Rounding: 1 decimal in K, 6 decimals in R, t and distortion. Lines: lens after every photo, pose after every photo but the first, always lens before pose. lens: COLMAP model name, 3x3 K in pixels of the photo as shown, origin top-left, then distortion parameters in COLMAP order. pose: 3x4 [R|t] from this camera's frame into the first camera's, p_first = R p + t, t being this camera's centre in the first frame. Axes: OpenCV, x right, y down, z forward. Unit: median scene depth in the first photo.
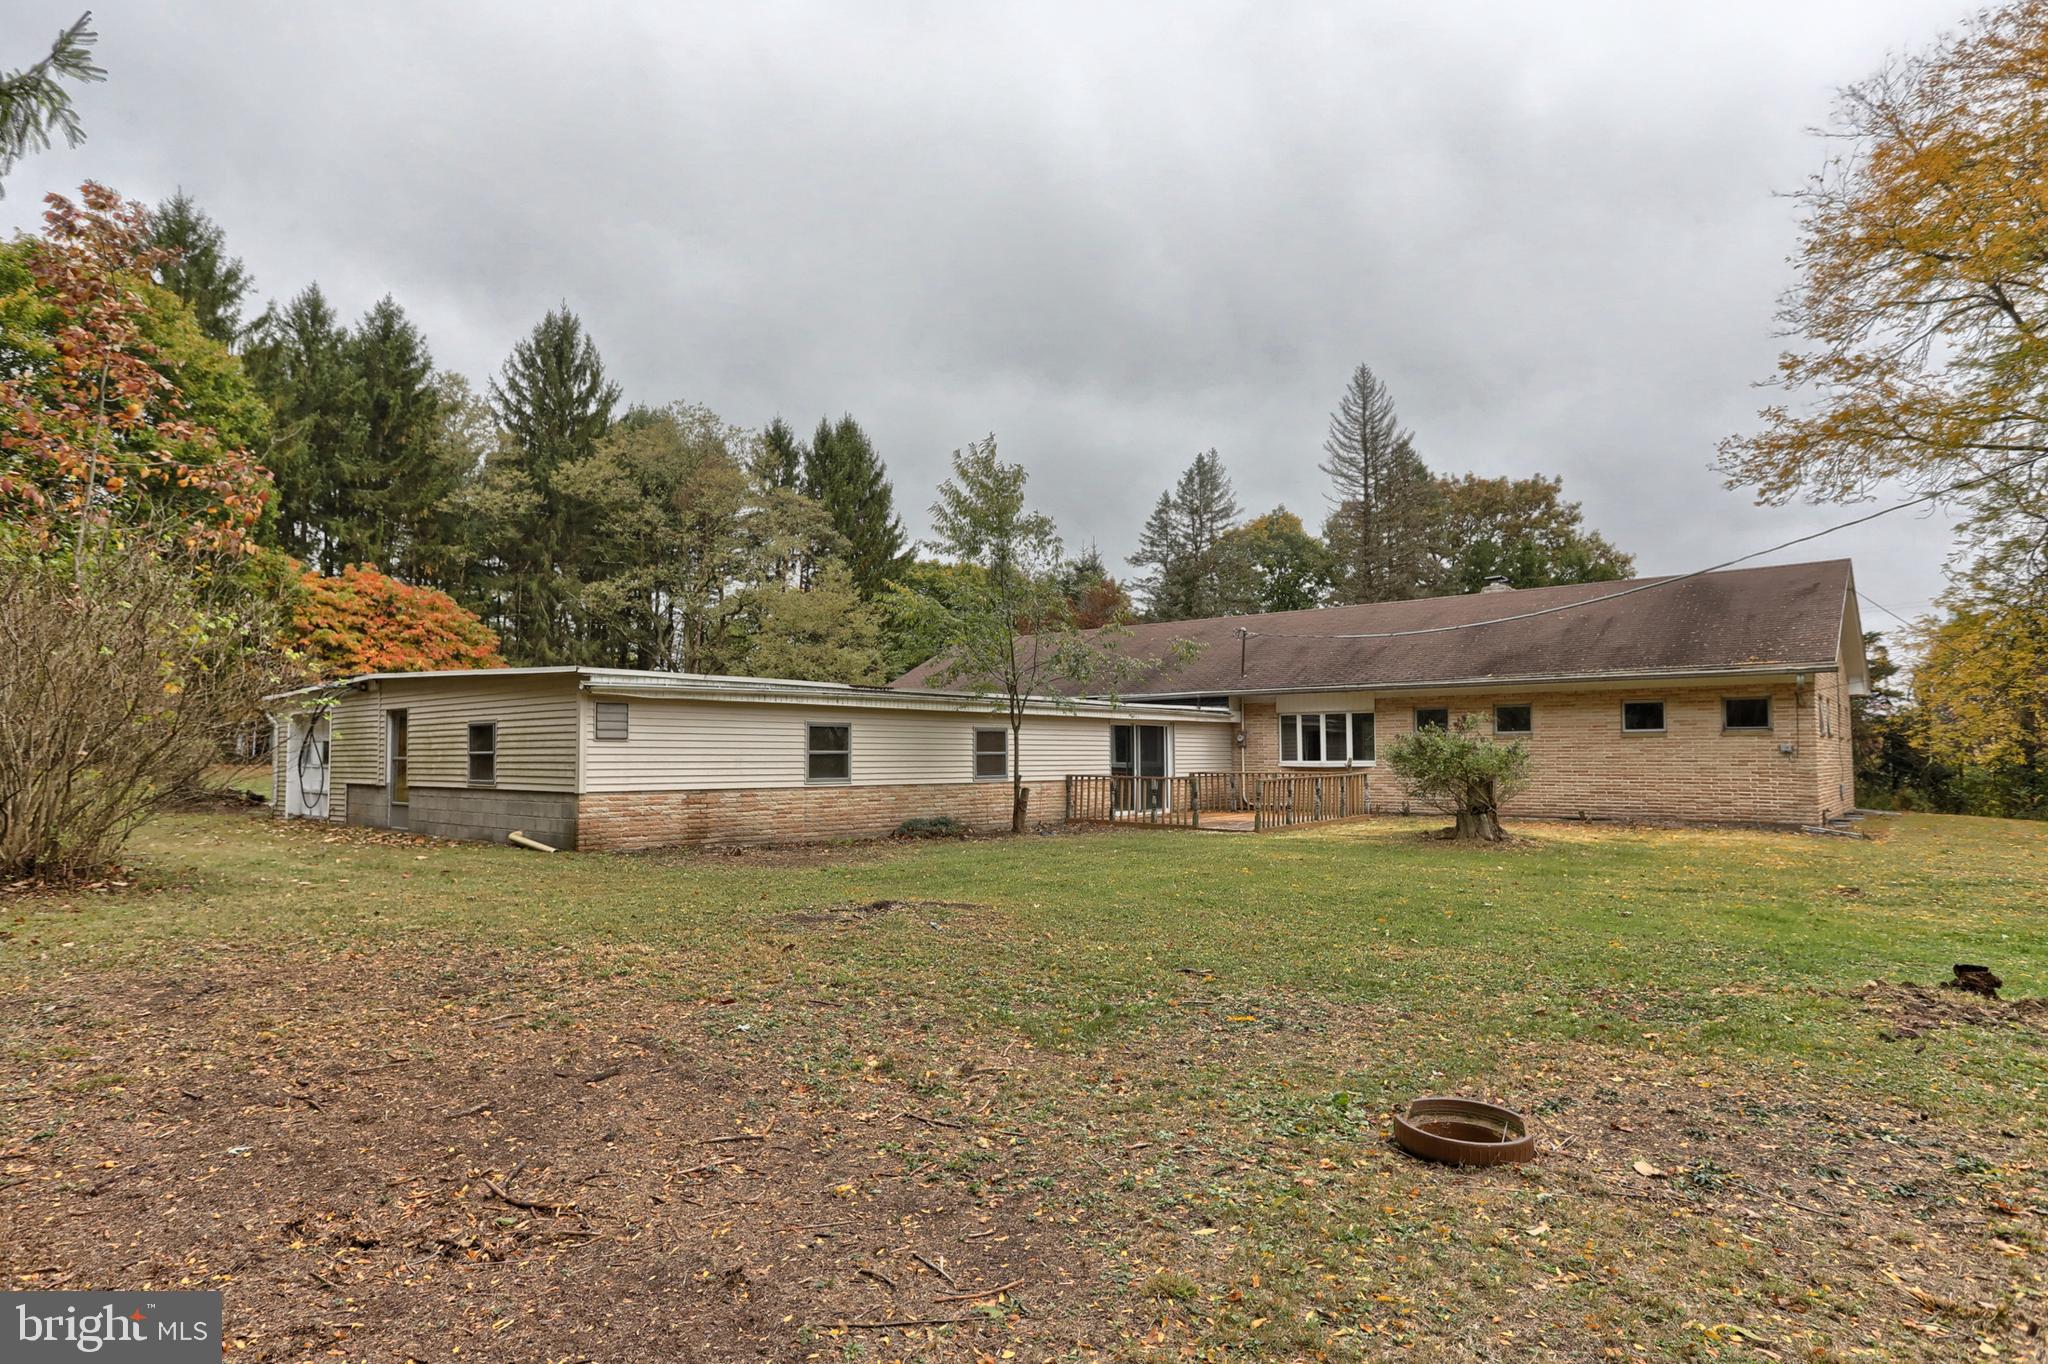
lens RADIAL K [[1125.0, 0, 1004.8], [0, 1125.0, 736.8], [0, 0, 1]] dist [-0.032823, 0.018960]
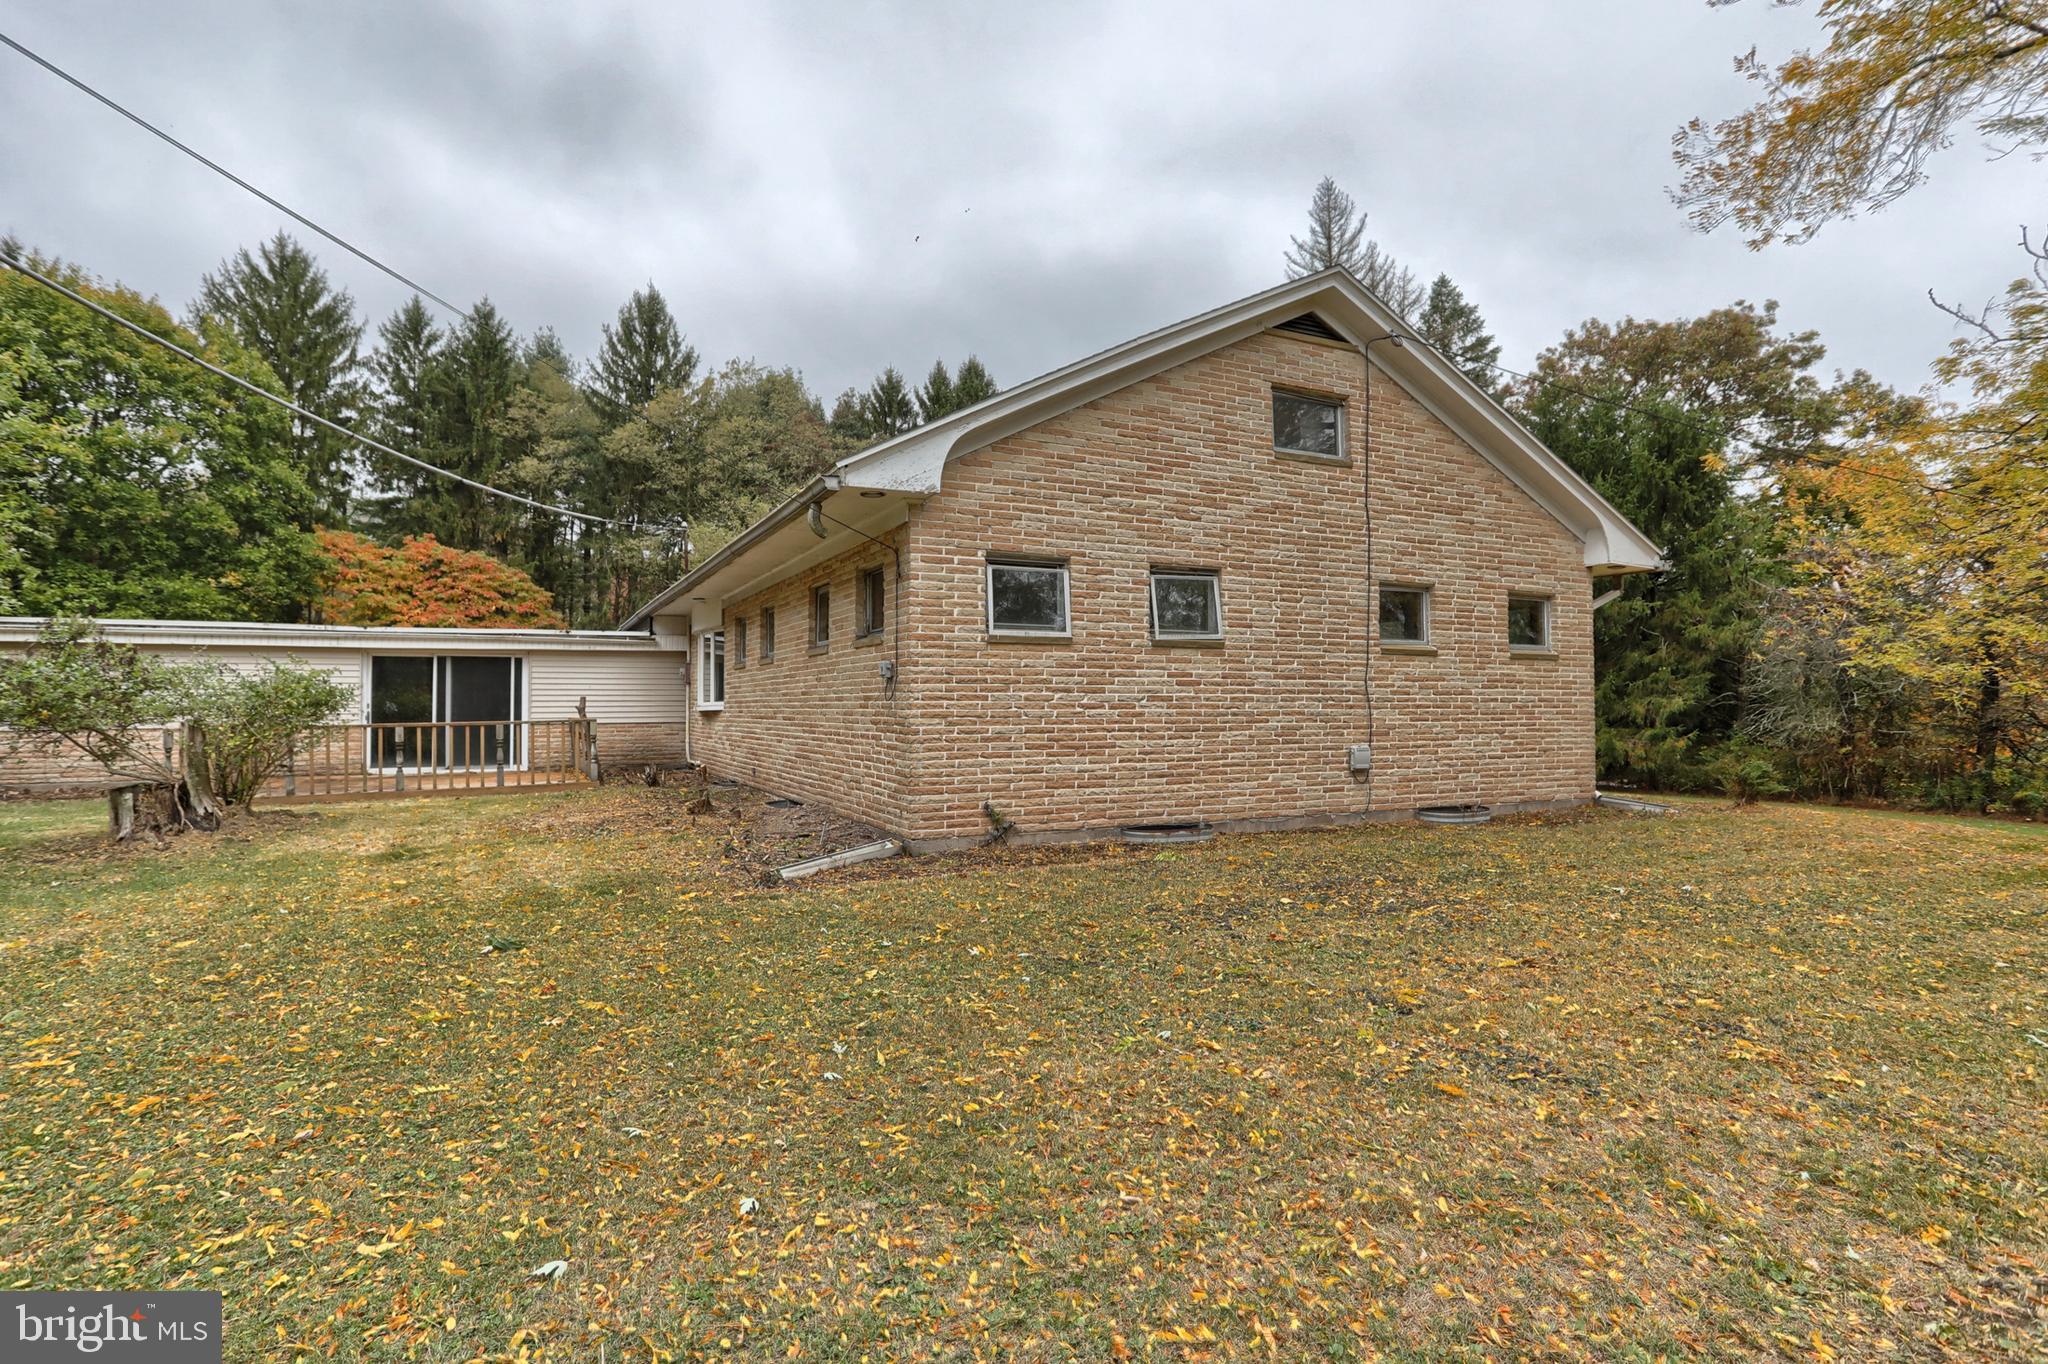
lens RADIAL K [[1040.3, 0, 1038.2], [0, 1040.3, 703.0], [0, 0, 1]] dist [-0.035885, 0.029900]
pose [[0.916818, -0.002015, -0.399299, 0.444376], [0.007671, 0.999892, 0.012567, 0.009199], [0.399231, -0.014584, 0.916734, 0.300886]]
